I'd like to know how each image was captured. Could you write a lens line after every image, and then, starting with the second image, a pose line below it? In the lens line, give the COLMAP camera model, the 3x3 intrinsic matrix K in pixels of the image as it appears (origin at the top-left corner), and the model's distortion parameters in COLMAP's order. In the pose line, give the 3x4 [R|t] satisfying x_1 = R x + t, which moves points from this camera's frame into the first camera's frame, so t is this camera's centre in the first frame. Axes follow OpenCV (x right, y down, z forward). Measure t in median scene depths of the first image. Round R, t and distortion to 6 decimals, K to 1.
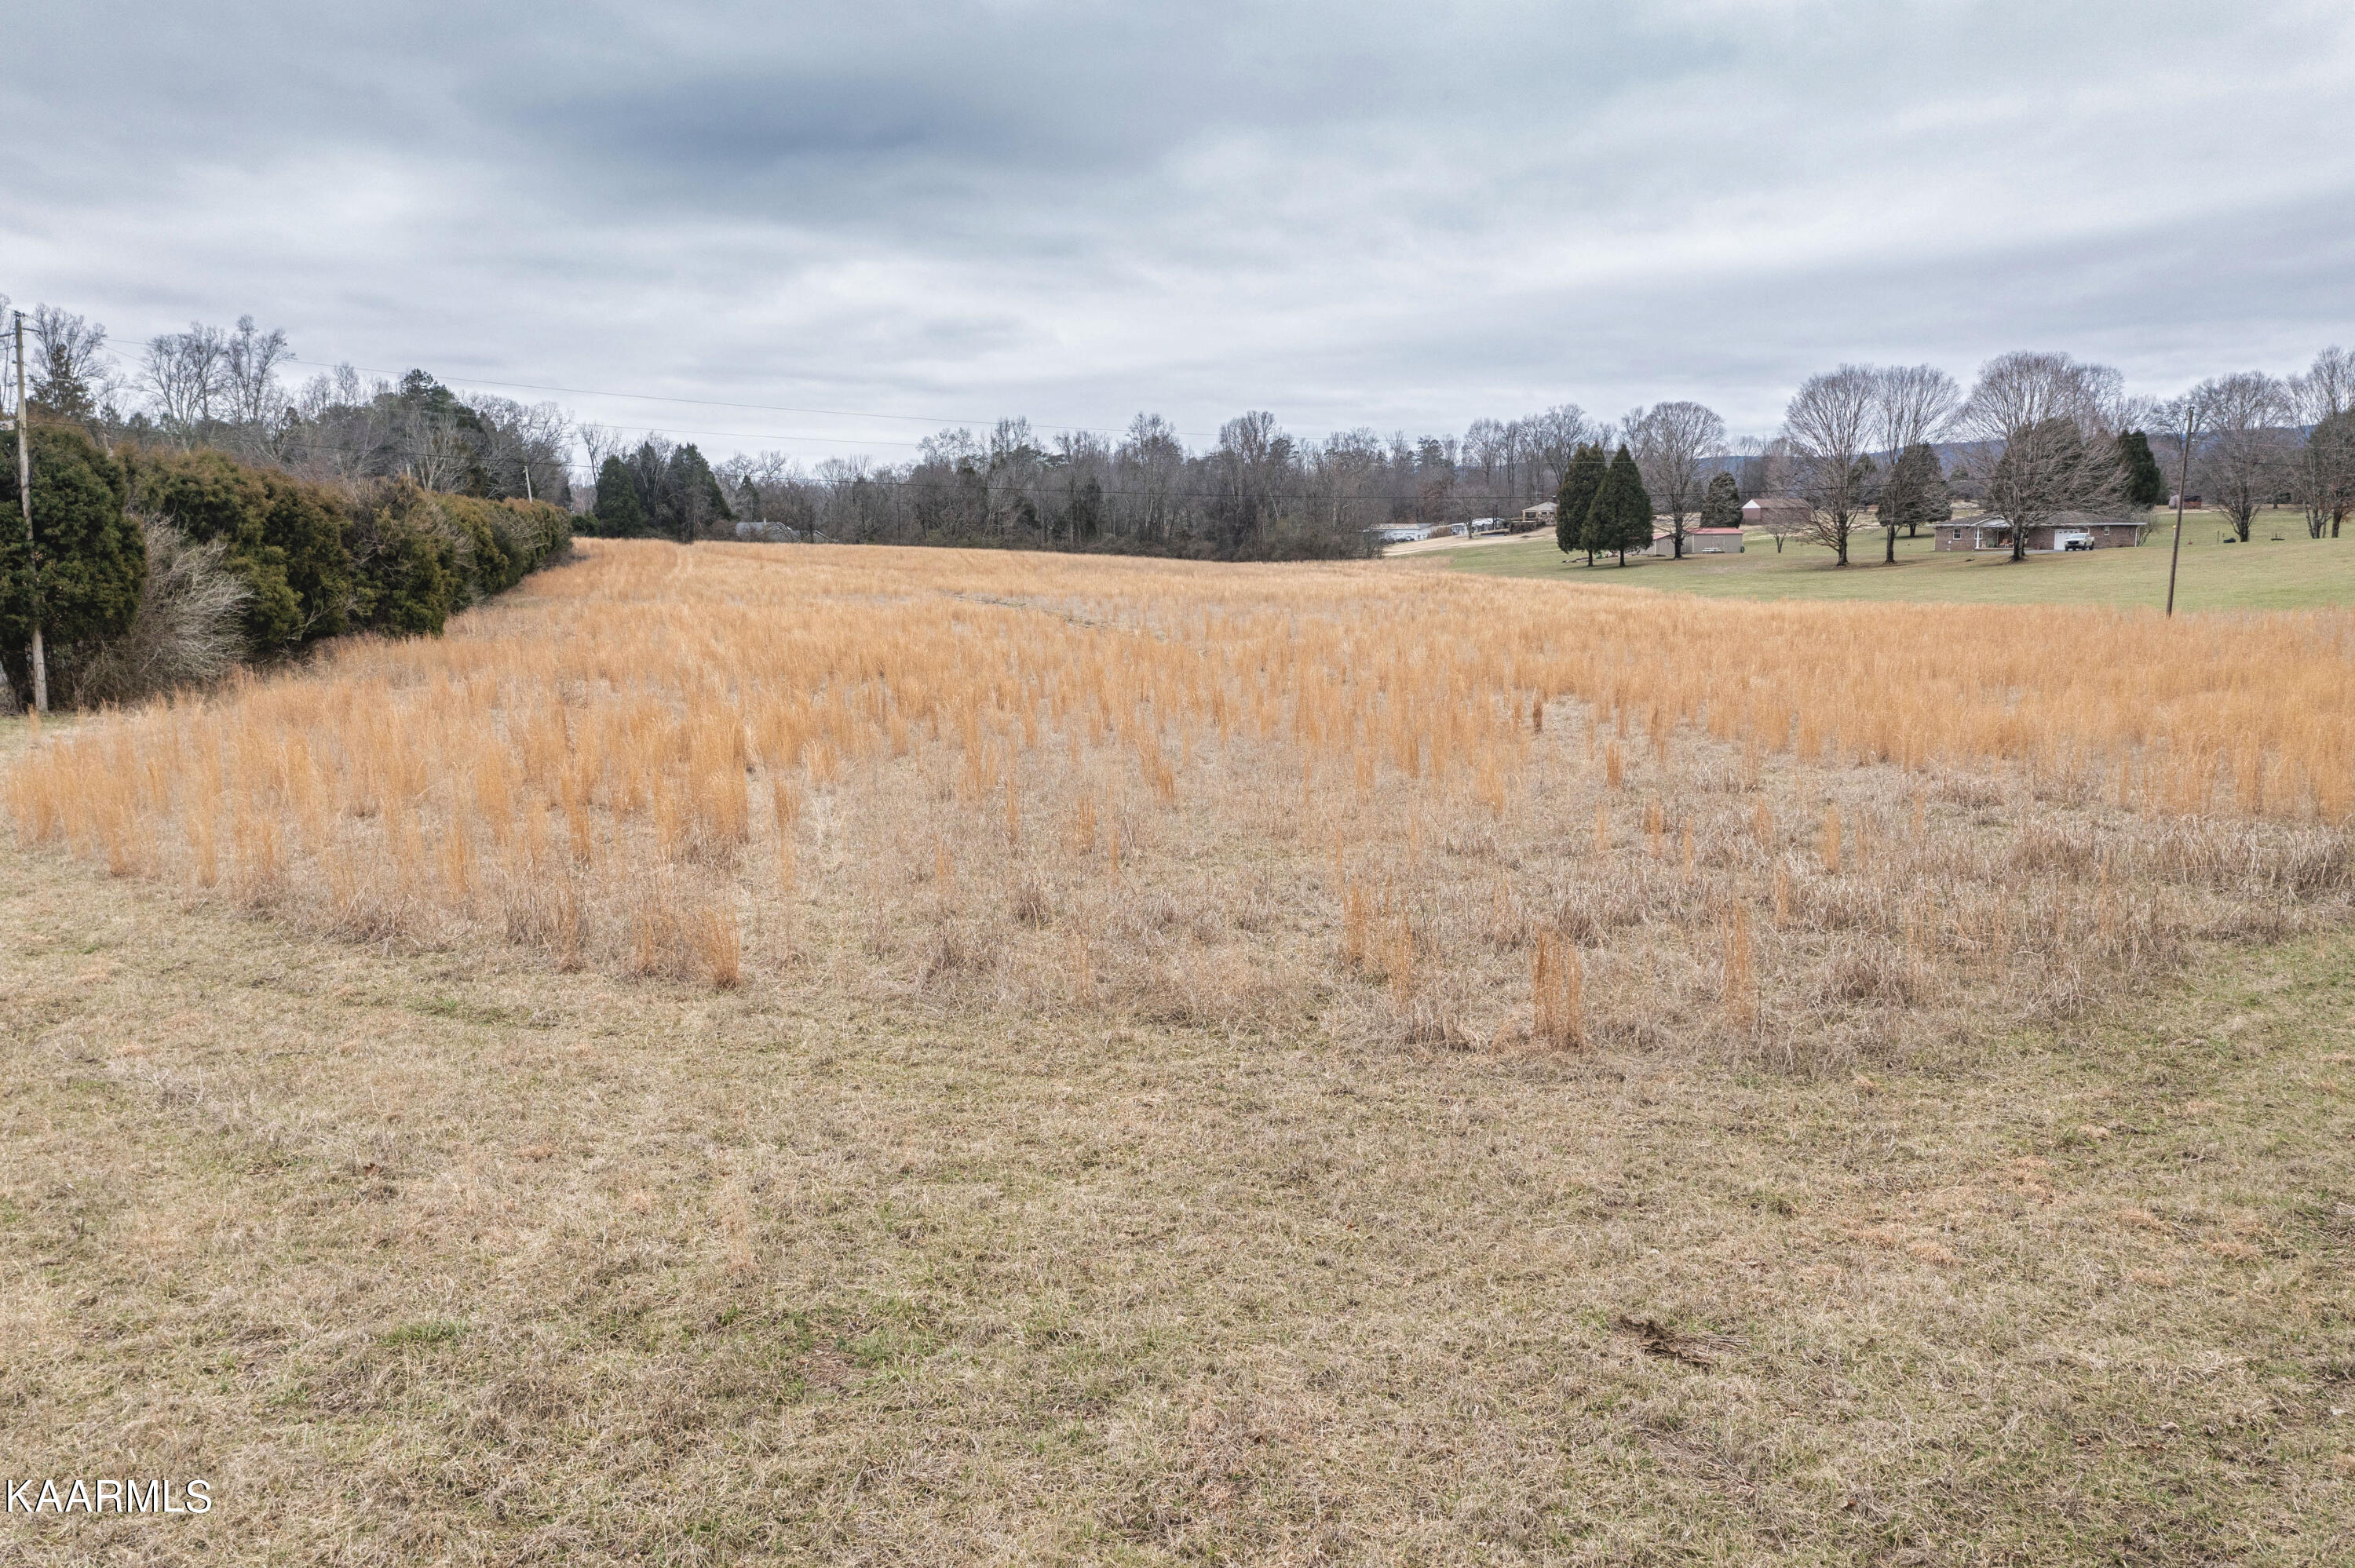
lens RADIAL K [[1841.8, 0, 1177.5], [0, 1841.8, 784.0], [0, 0, 1]] dist [-0.007309, 0.050378]
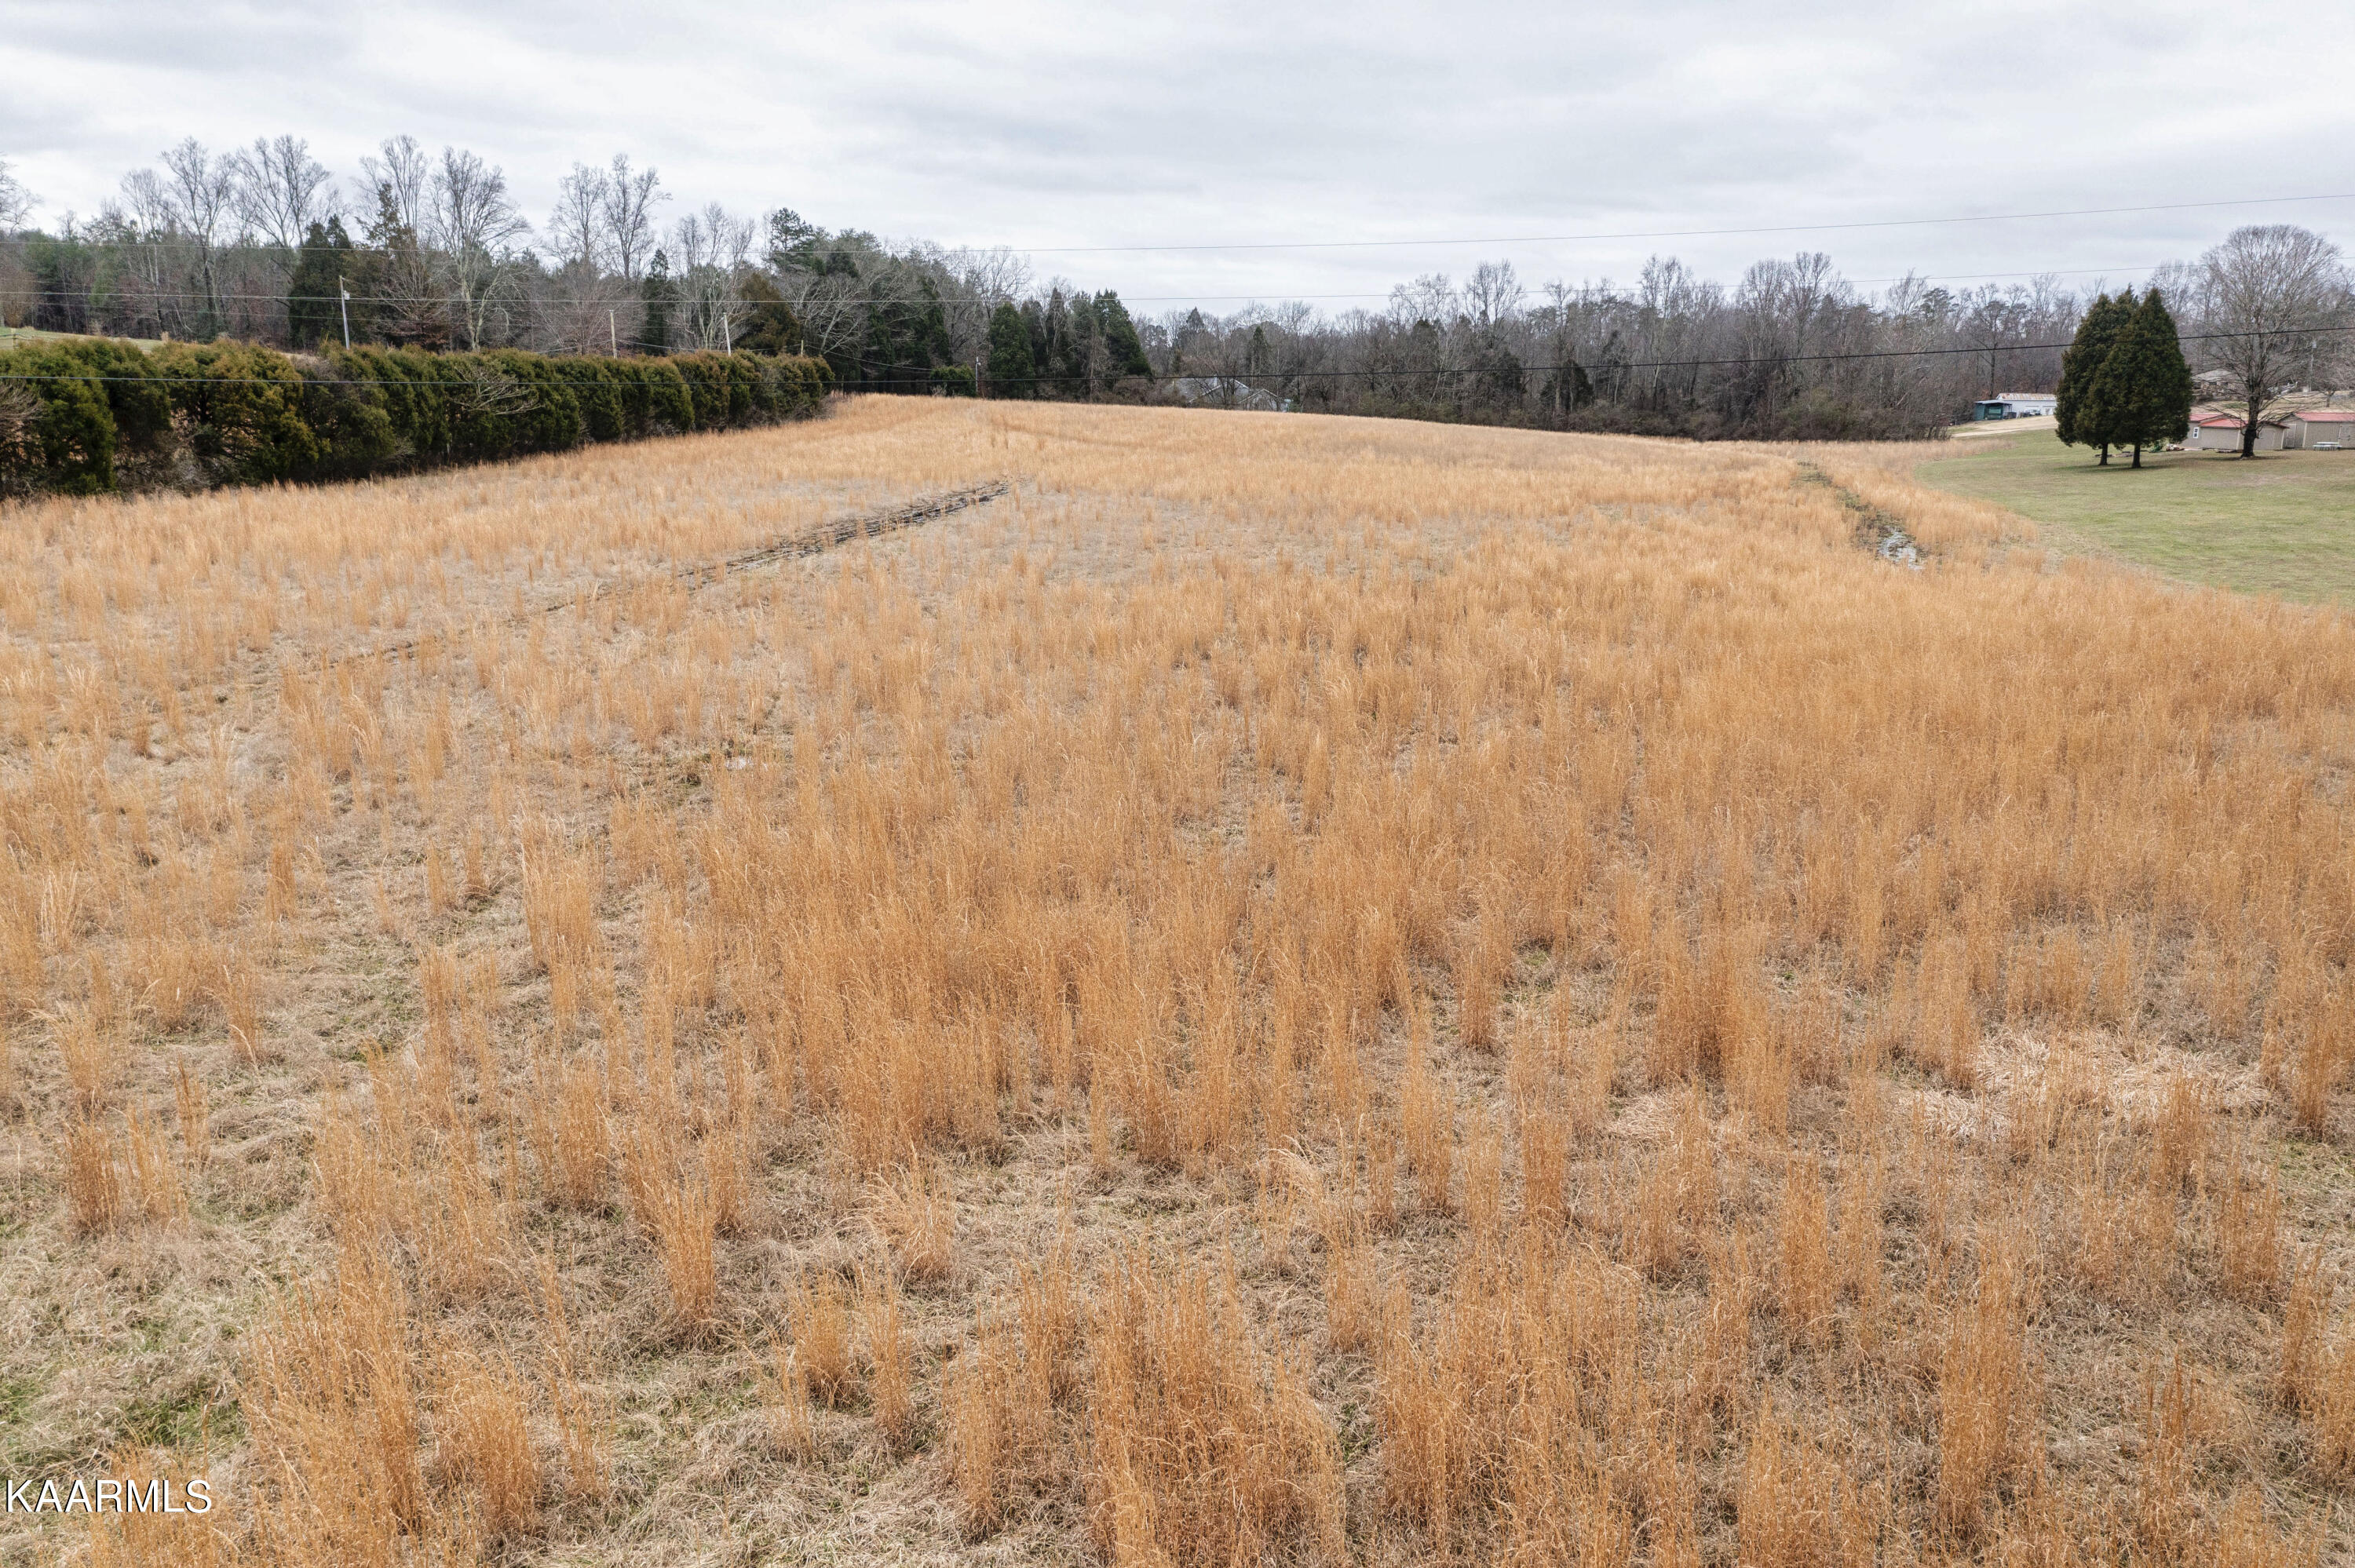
lens RADIAL K [[1841.8, 0, 1177.5], [0, 1841.8, 784.0], [0, 0, 1]] dist [-0.007309, 0.050378]
pose [[0.931944, 0.095871, -0.349699, 0.111007], [-0.069056, 0.993689, 0.088391, -0.025304], [0.355966, -0.058227, 0.932683, 0.149603]]
